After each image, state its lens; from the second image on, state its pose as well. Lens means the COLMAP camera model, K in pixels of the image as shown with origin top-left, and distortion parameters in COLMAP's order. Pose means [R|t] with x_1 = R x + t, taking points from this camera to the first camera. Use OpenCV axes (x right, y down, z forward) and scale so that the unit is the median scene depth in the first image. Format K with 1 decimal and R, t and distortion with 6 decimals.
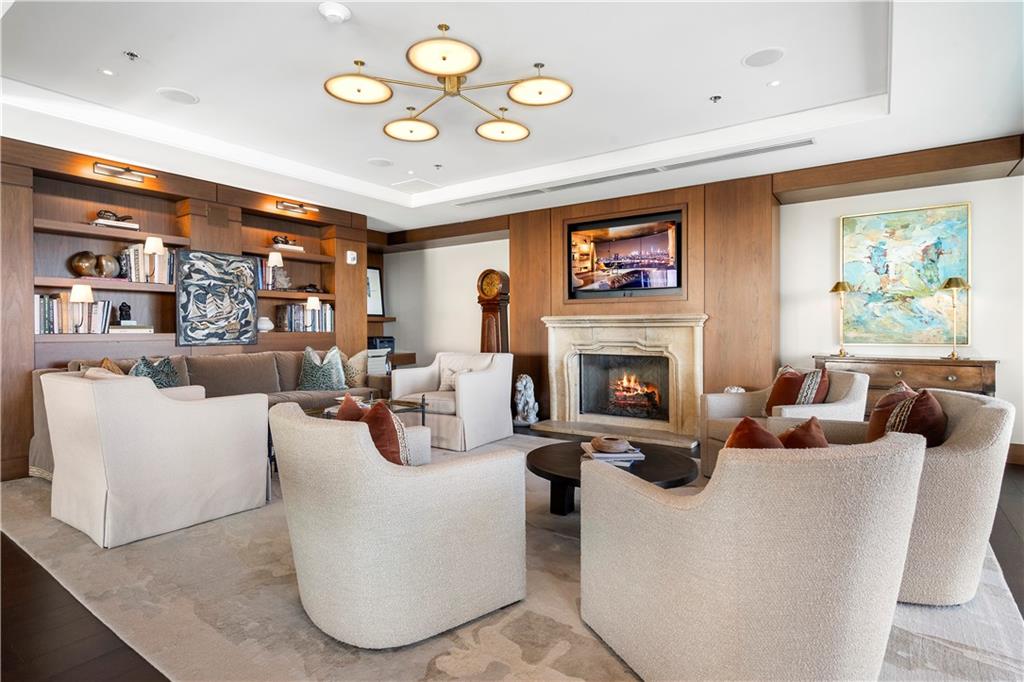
lens RADIAL K [[522.9, 0, 511.9], [0, 522.9, 326.3], [0, 0, 1]] dist [0.000545, 0.000185]
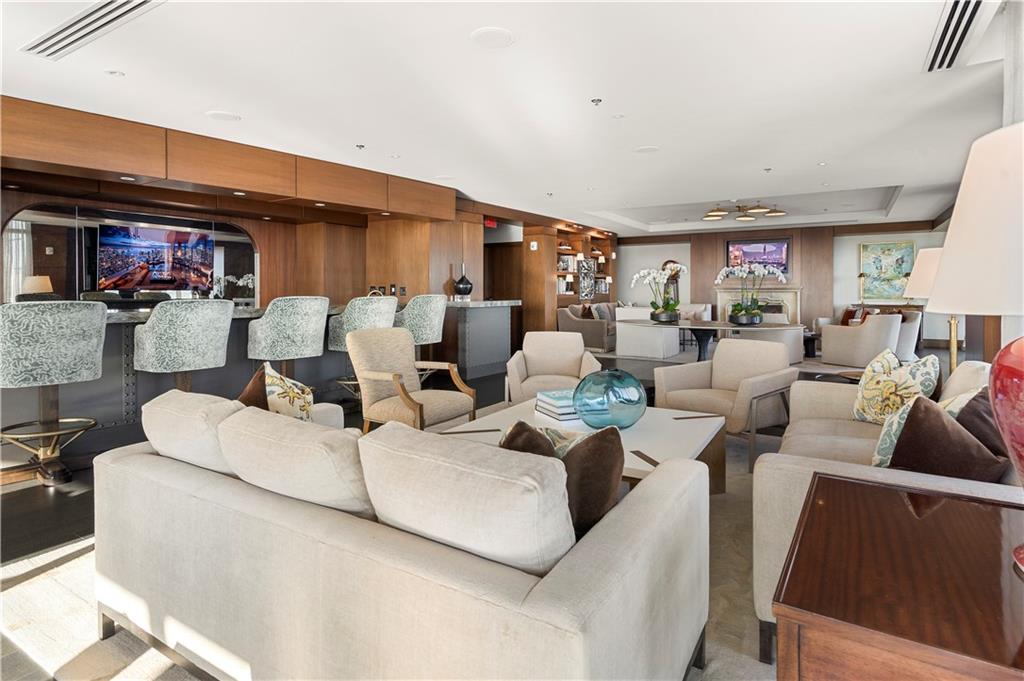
lens RADIAL K [[537.3, 0, 515.4], [0, 537.3, 295.6], [0, 0, 1]] dist [0.000108, 0.000253]
pose [[0.997802, 0.002034, 0.066237, -1.042986], [-0.002642, 0.999955, 0.009089, -0.001223], [-0.066215, -0.009244, 0.997763, -1.253587]]
